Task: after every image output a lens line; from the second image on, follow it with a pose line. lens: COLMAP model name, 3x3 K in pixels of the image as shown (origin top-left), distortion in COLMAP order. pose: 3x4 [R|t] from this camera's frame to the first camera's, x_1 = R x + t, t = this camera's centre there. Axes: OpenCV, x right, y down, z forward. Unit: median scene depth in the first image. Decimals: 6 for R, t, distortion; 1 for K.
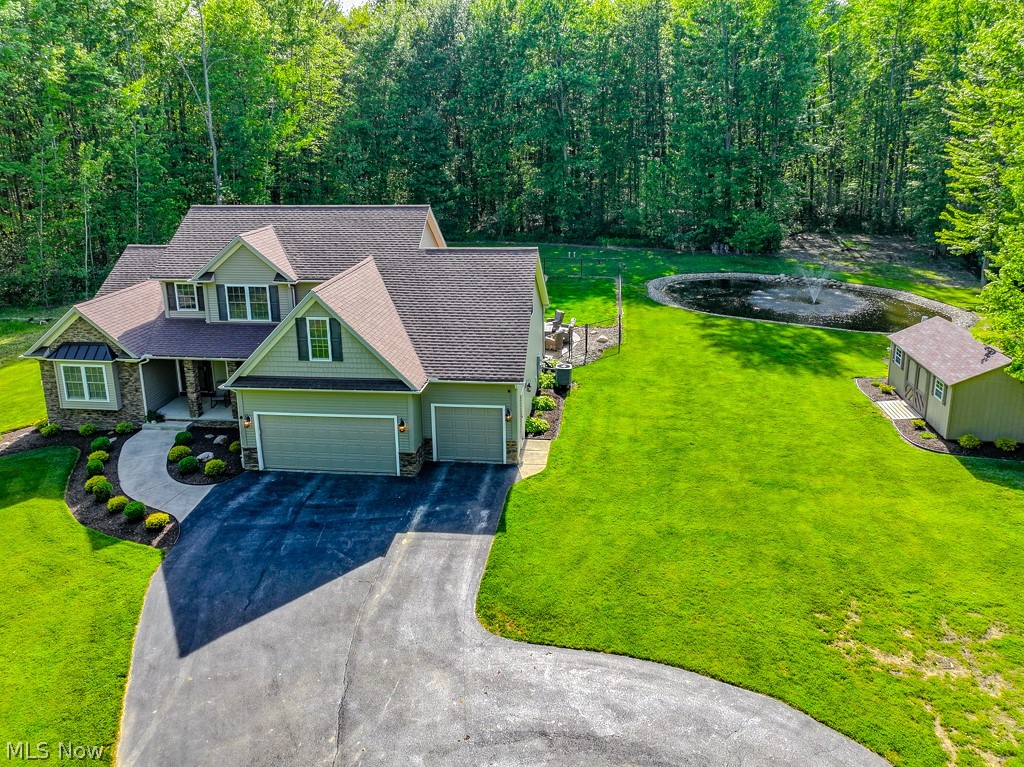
lens RADIAL K [[756.1, 0, 516.1], [0, 756.1, 297.0], [0, 0, 1]] dist [0.008351, -0.002946]
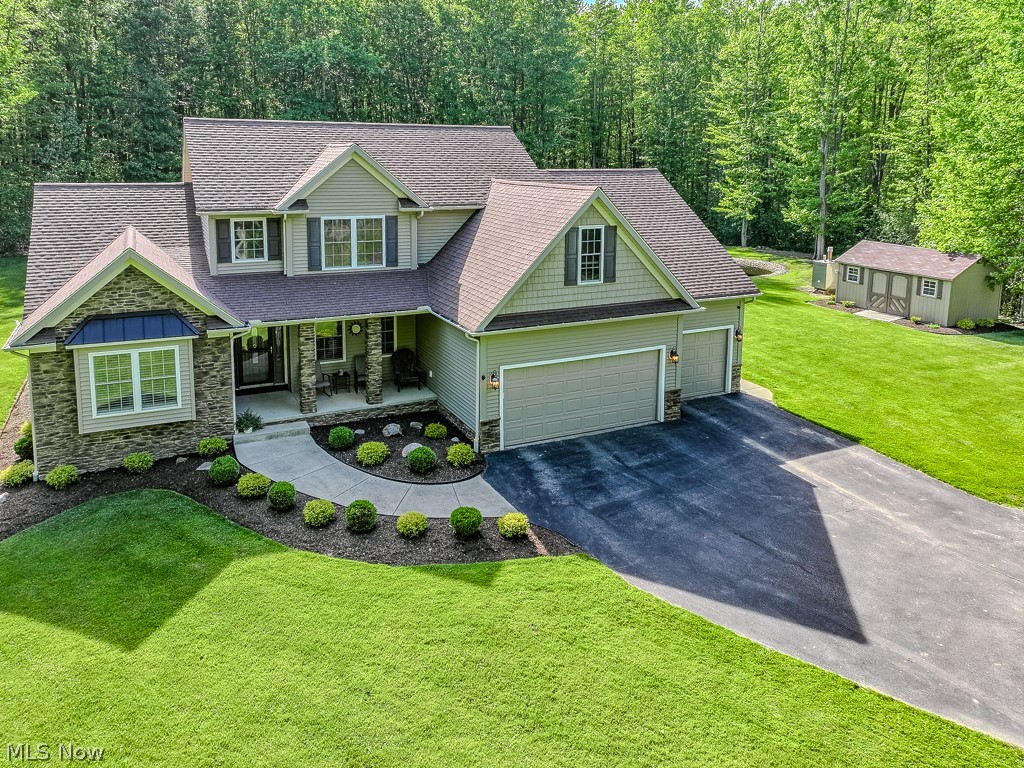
lens RADIAL K [[765.9, 0, 513.1], [0, 765.9, 269.4], [0, 0, 1]] dist [0.006372, 0.000937]
pose [[0.836398, -0.058883, 0.544951, -0.683817], [0.101211, 0.993708, -0.047968, 0.090528], [-0.538697, 0.095275, 0.837095, 0.355760]]
